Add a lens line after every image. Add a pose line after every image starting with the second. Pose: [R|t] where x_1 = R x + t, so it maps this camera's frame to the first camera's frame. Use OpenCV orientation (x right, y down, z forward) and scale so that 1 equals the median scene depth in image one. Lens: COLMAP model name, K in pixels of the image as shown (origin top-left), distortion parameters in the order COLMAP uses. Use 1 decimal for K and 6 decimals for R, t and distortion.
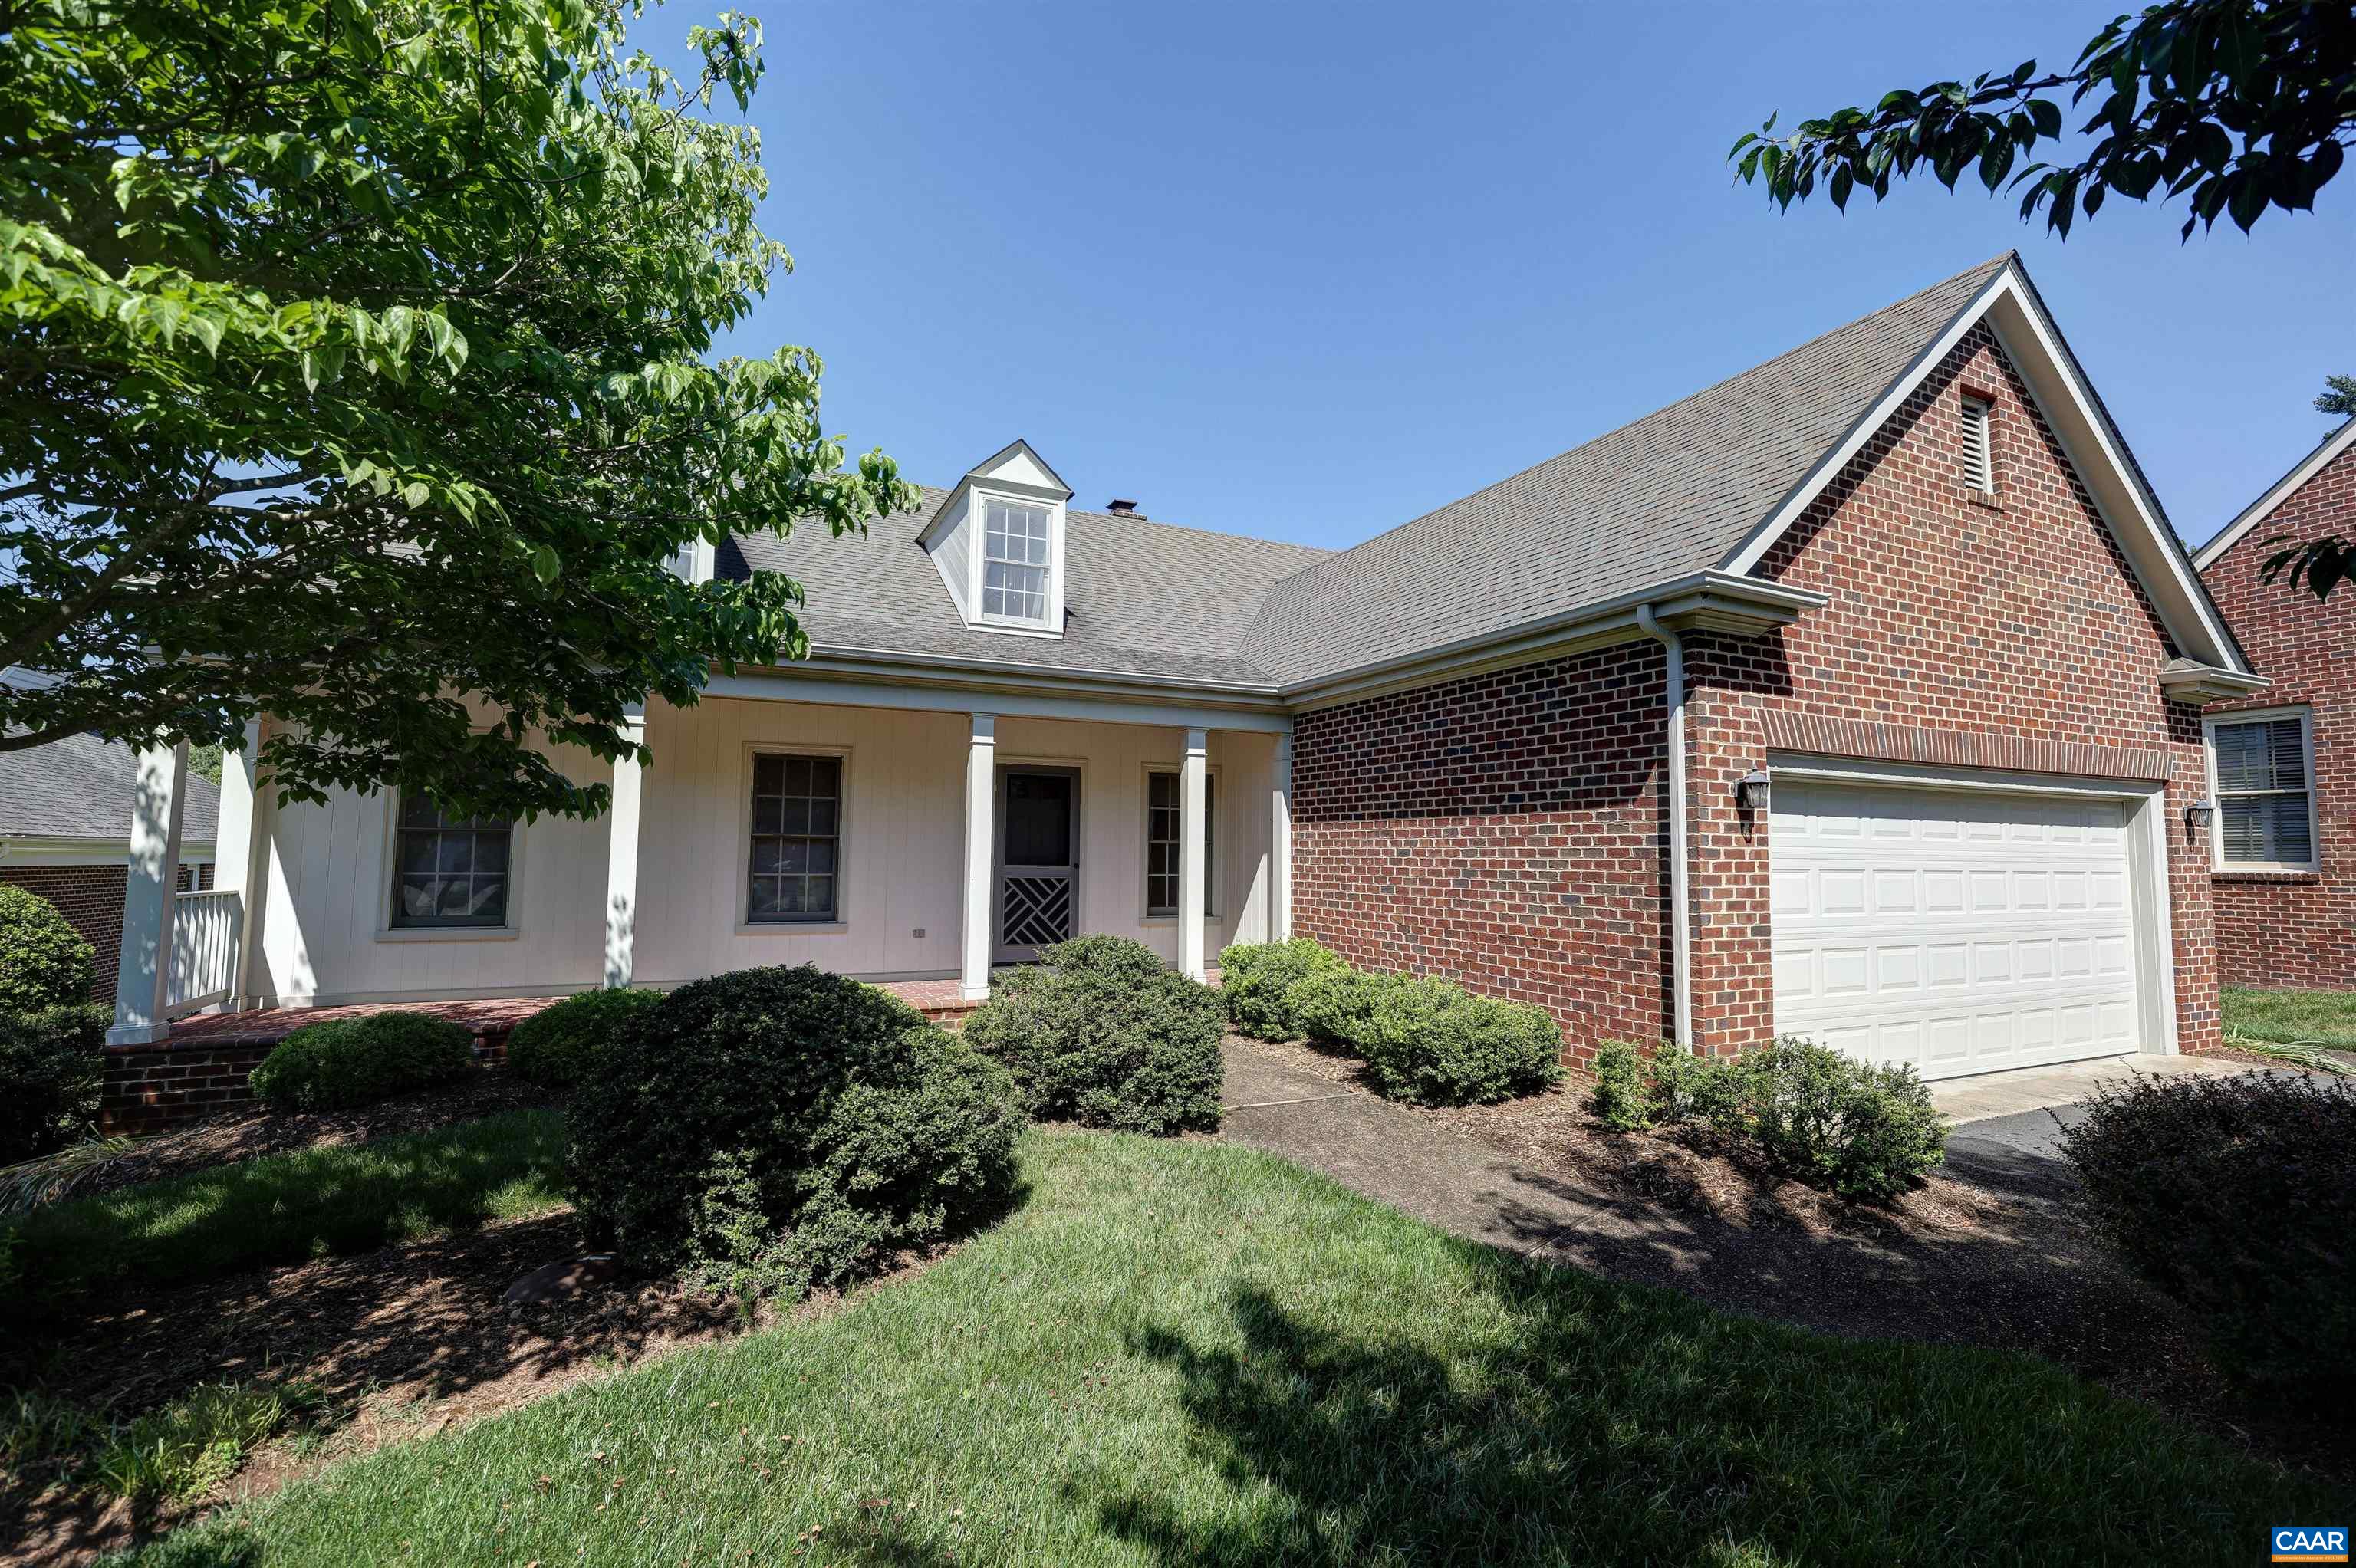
lens RADIAL K [[1059.1, 0, 1181.0], [0, 1059.1, 777.3], [0, 0, 1]] dist [0.008910, 0.000009]
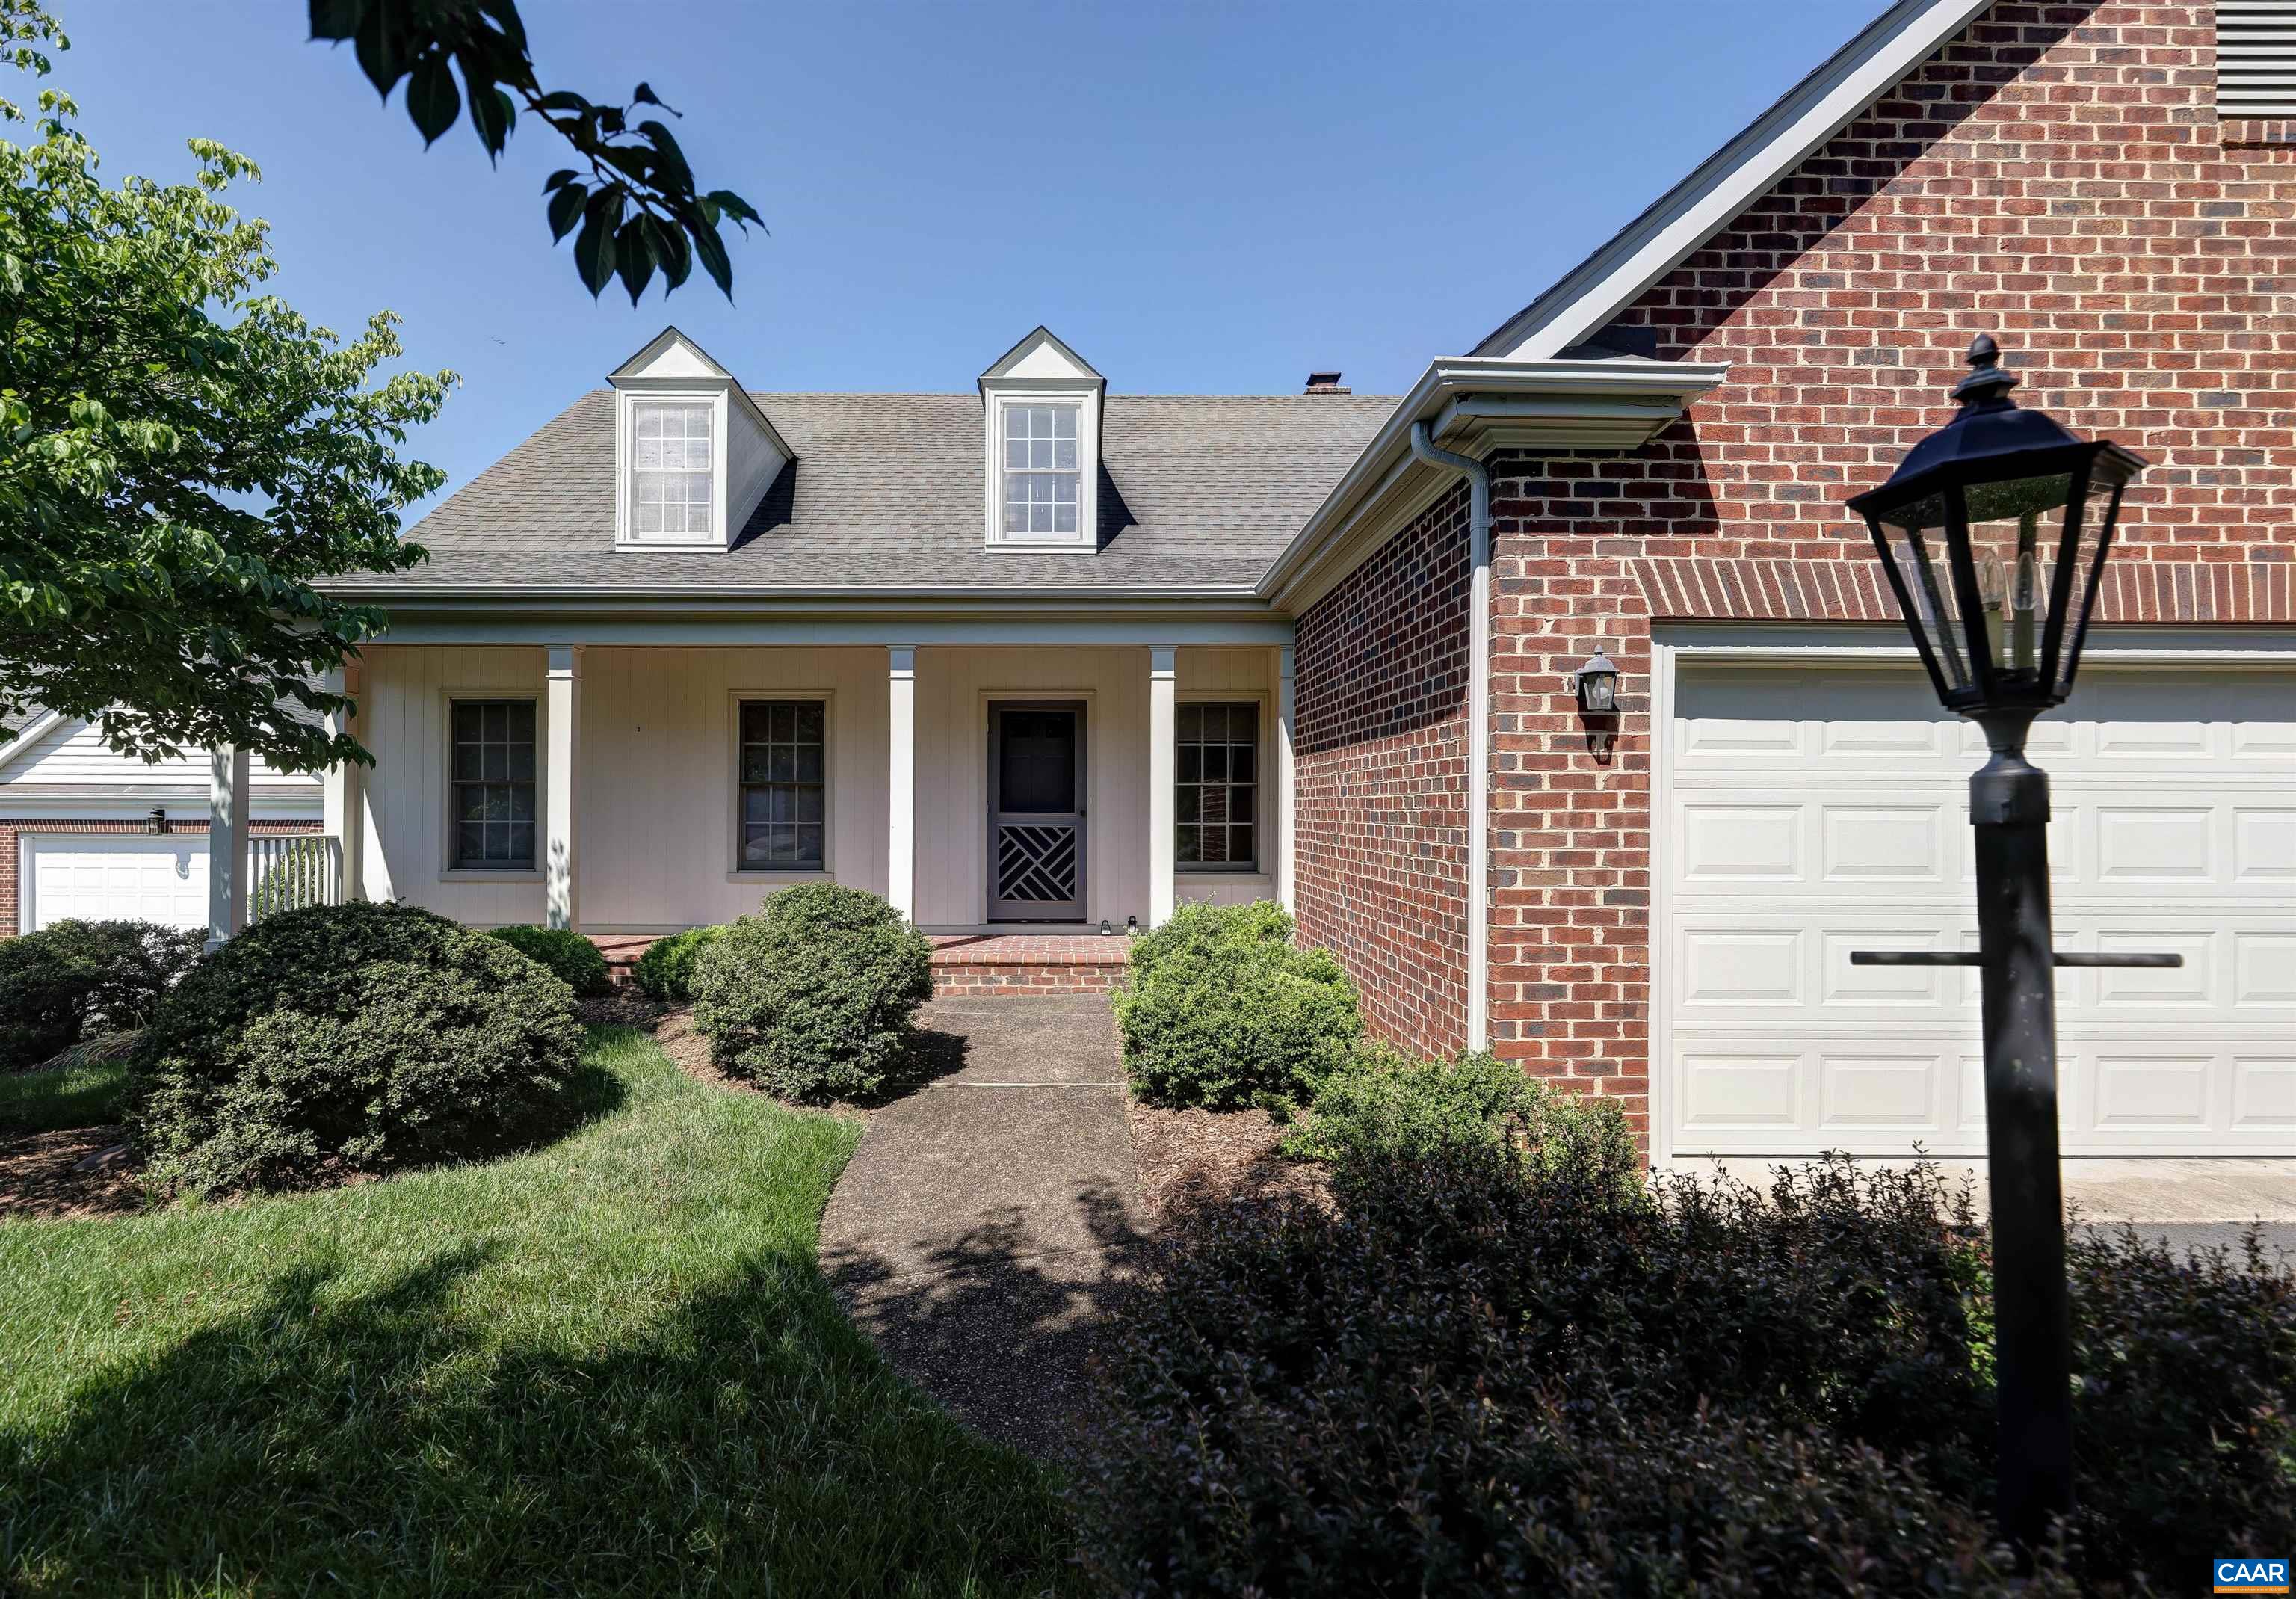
lens RADIAL K [[1218.5, 0, 1148.2], [0, 1218.5, 804.1], [0, 0, 1]] dist [-0.000805, 0.000529]
pose [[0.897905, -0.009578, -0.440085, 0.611703], [0.039127, 0.997543, 0.058120, 0.030861], [0.438447, -0.069406, 0.896073, 0.189791]]
